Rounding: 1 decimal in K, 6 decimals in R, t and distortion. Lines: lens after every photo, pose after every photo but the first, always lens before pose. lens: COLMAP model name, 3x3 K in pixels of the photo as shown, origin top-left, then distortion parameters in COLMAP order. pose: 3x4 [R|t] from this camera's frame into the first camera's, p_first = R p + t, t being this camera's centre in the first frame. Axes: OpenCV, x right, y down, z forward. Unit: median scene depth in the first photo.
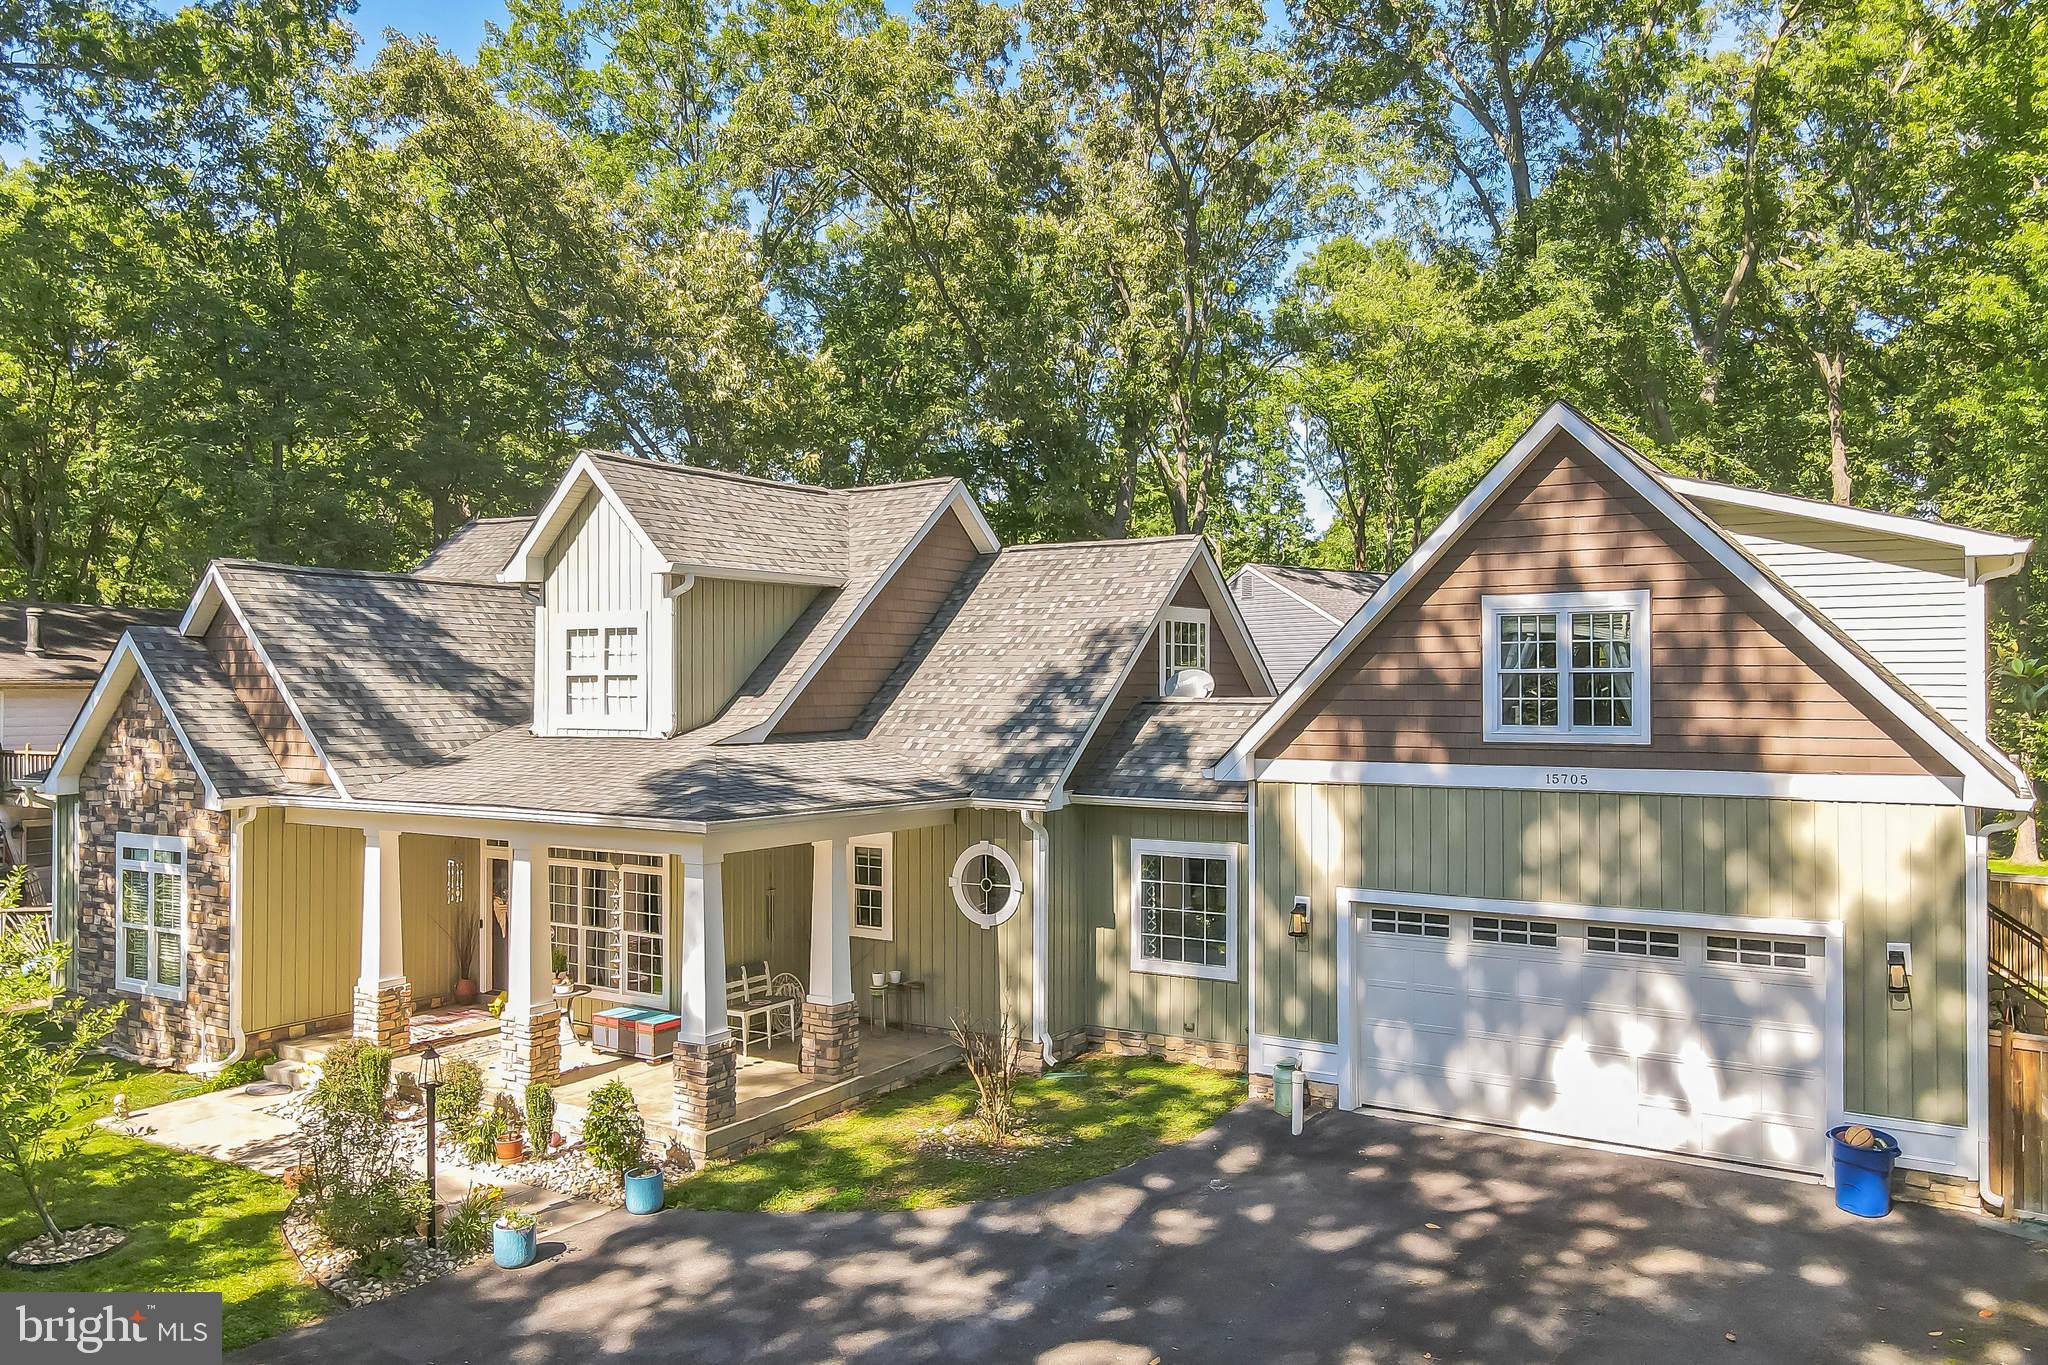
lens RADIAL K [[1514.5, 0, 1024.0], [0, 1514.5, 682.5], [0, 0, 1]] dist [-0.003605, 0.044025]
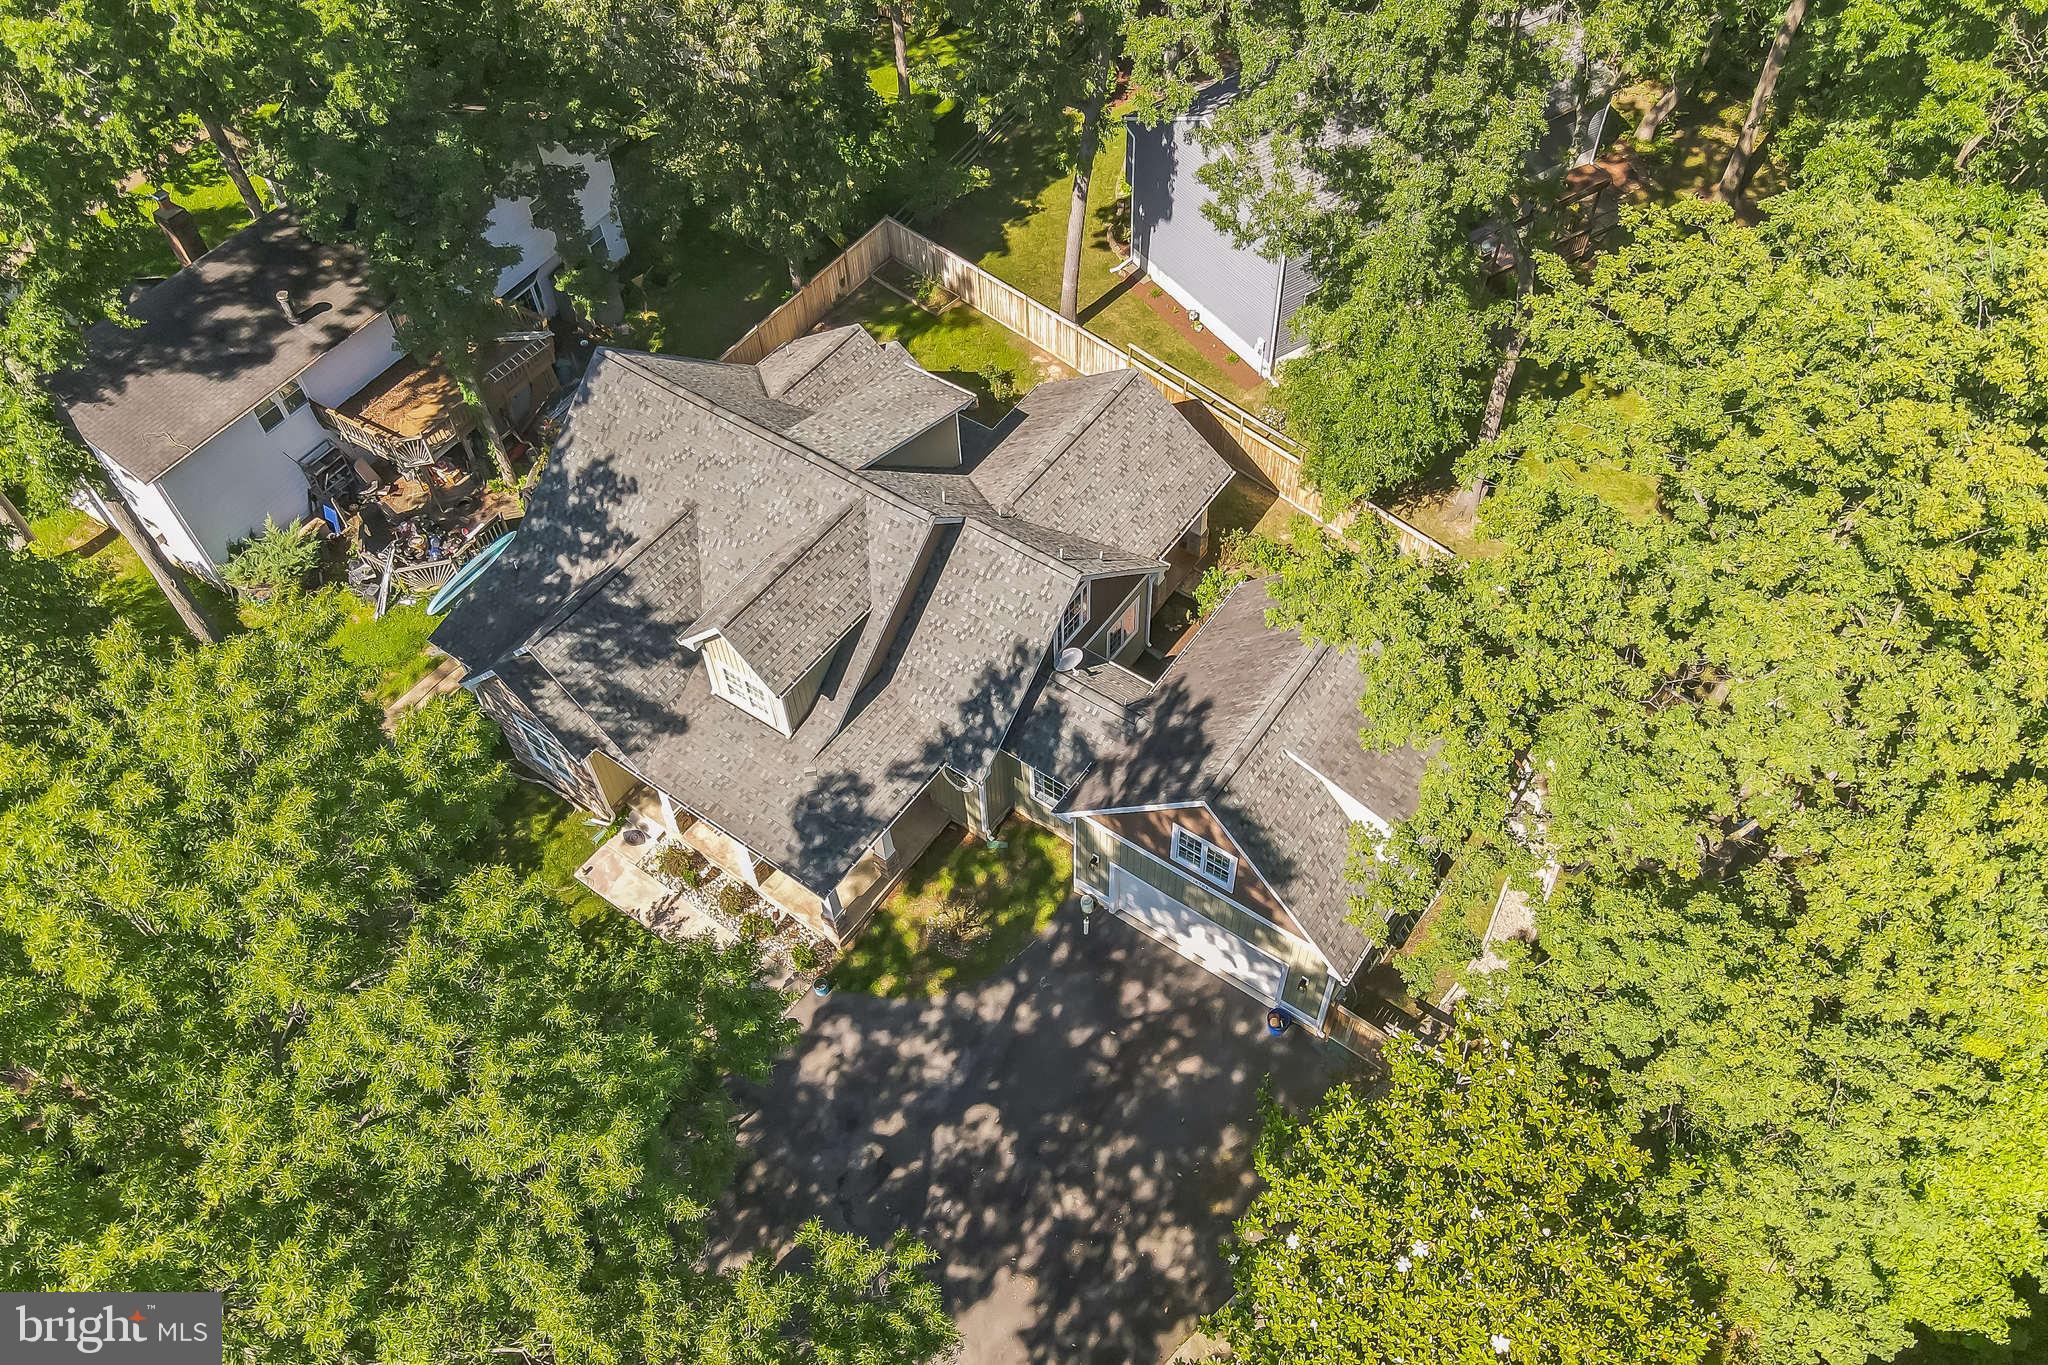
lens RADIAL K [[1466.0, 0, 980.6], [0, 1466.0, 723.7], [0, 0, 1]] dist [0.001012, 0.000748]
pose [[0.995713, 0.029059, -0.087815, 0.173376], [0.052825, 0.600673, 0.797747, -1.479344], [0.075930, -0.798966, 0.596563, -0.101513]]
